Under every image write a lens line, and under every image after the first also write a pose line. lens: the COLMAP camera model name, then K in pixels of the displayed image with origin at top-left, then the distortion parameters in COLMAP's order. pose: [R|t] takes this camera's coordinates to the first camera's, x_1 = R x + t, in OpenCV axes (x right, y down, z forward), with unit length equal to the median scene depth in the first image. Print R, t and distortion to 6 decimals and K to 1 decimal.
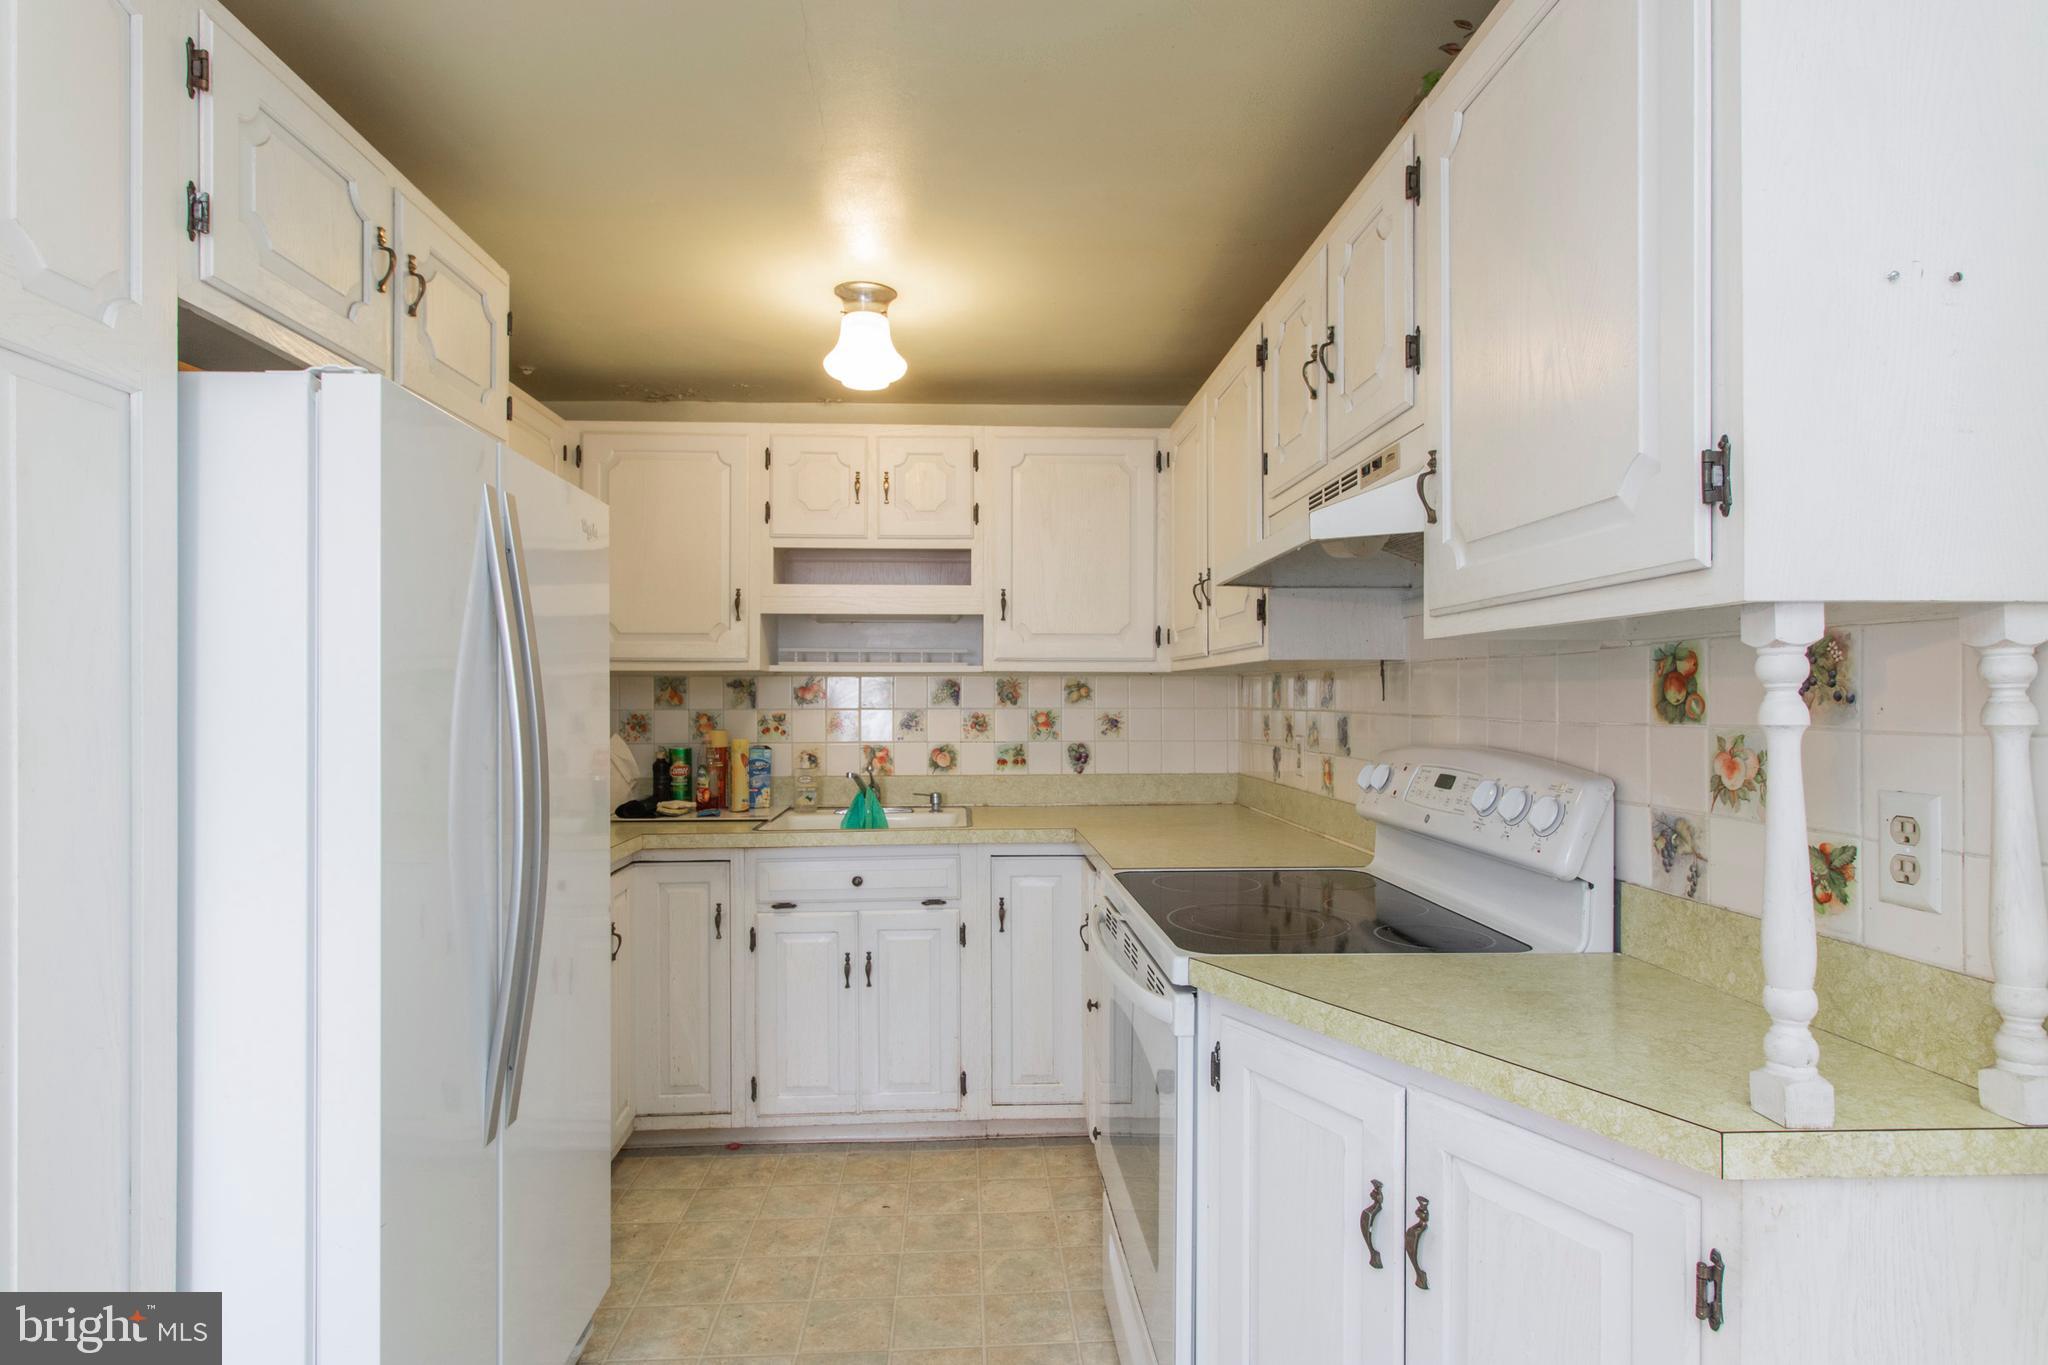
lens RADIAL K [[1098.6, 0, 1024.0], [0, 1098.6, 682.5], [0, 0, 1]] dist [0.000691, -0.000034]
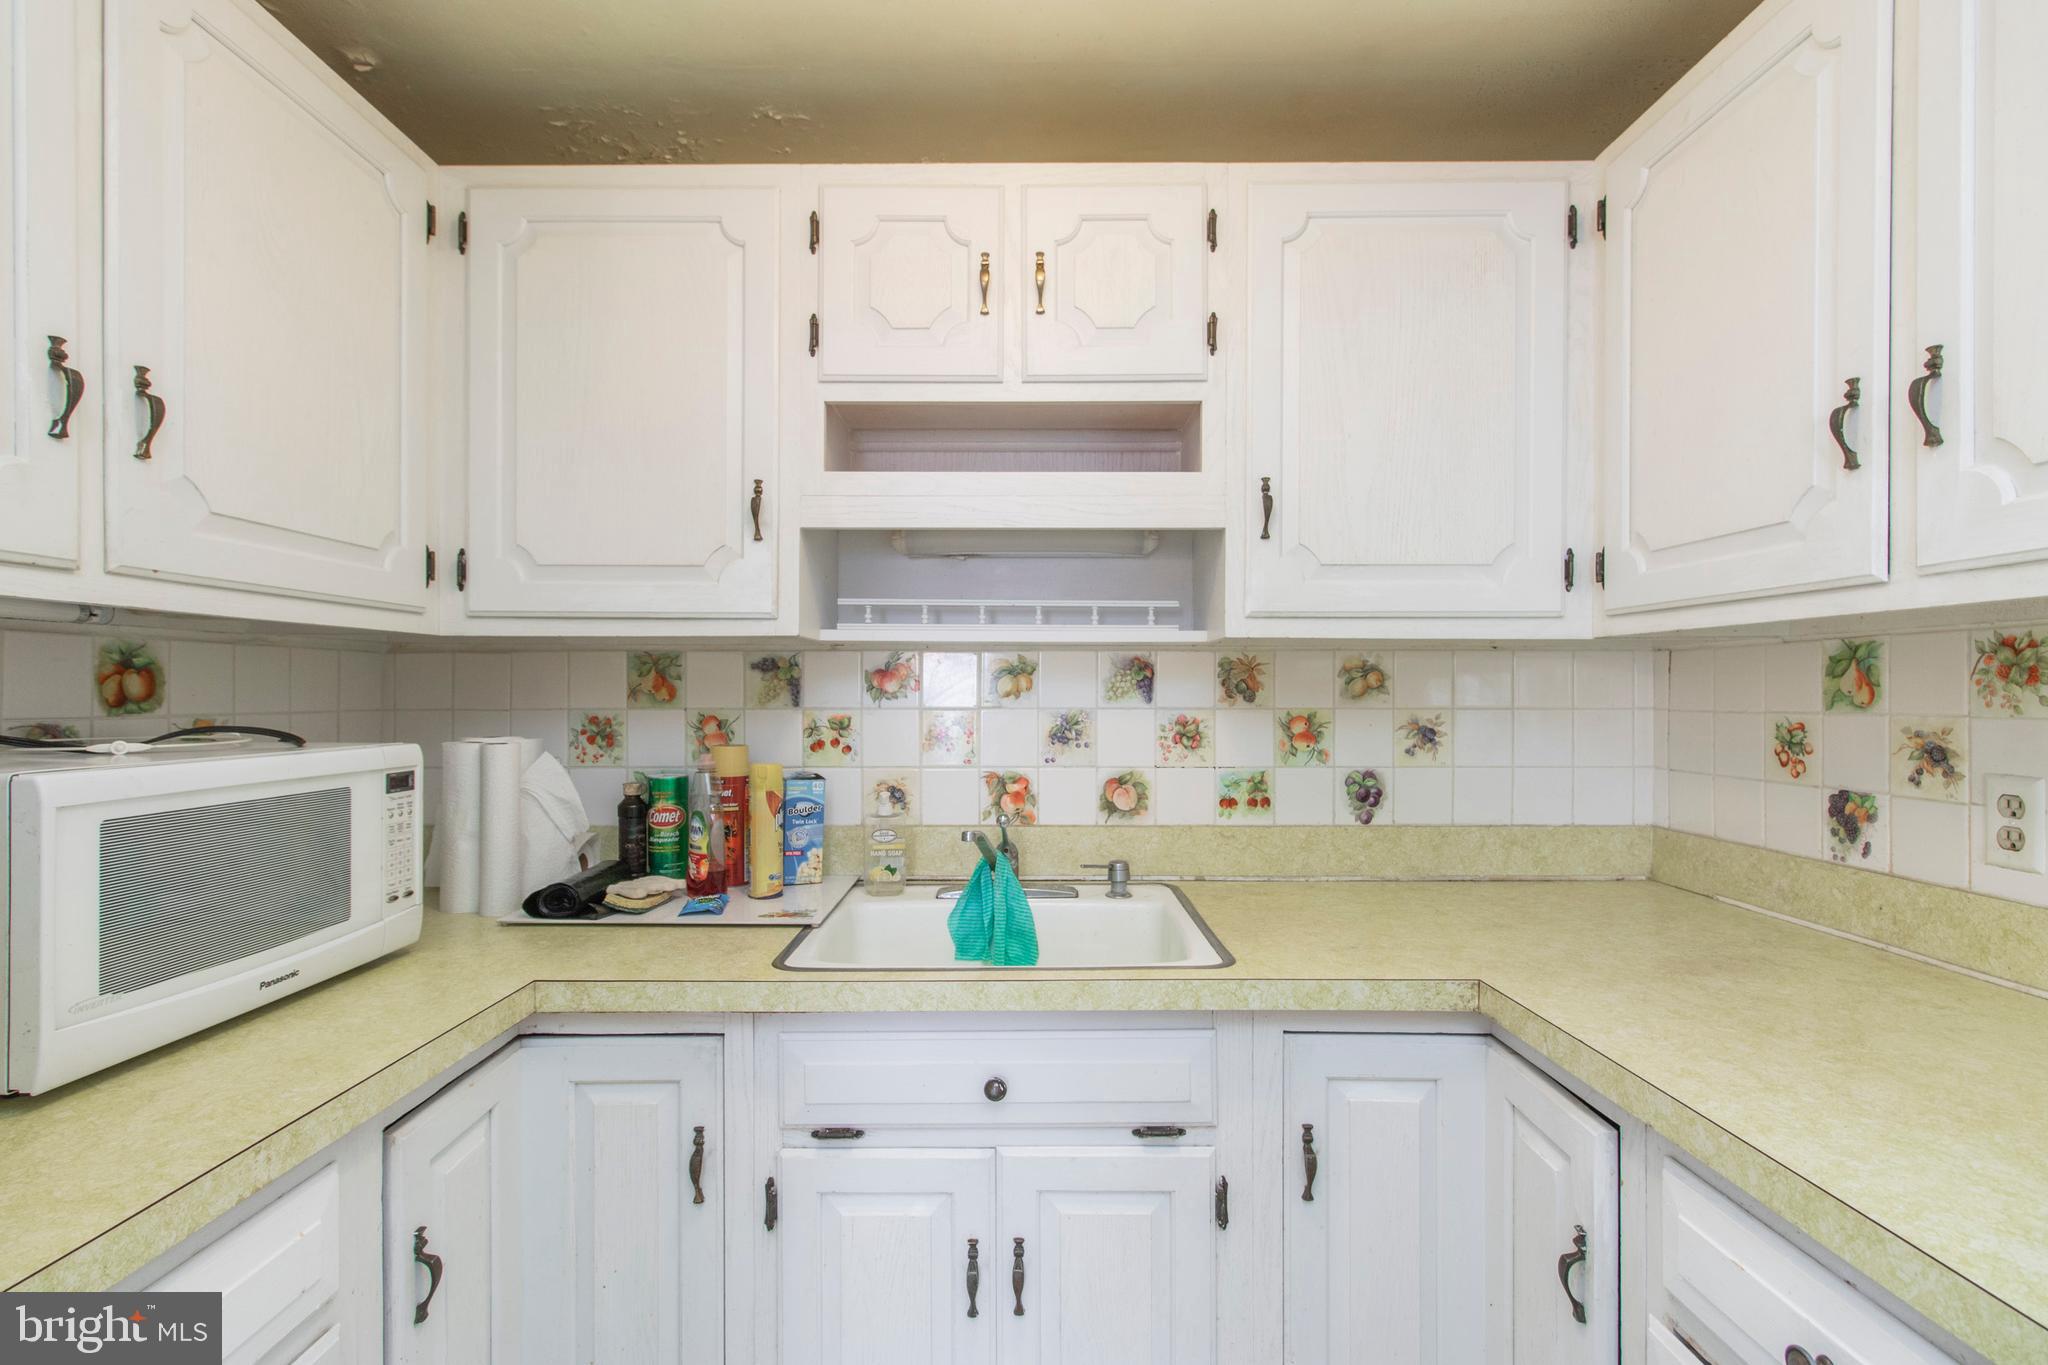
lens RADIAL K [[937.4, 0, 1024.0], [0, 937.4, 682.5], [0, 0, 1]] dist [-0.001269, 0.000213]
pose [[0.998594, 0.001997, -0.052968, -0.103076], [-0.001854, 0.999995, 0.002748, 0.009420], [0.052973, -0.002646, 0.998592, 0.527456]]
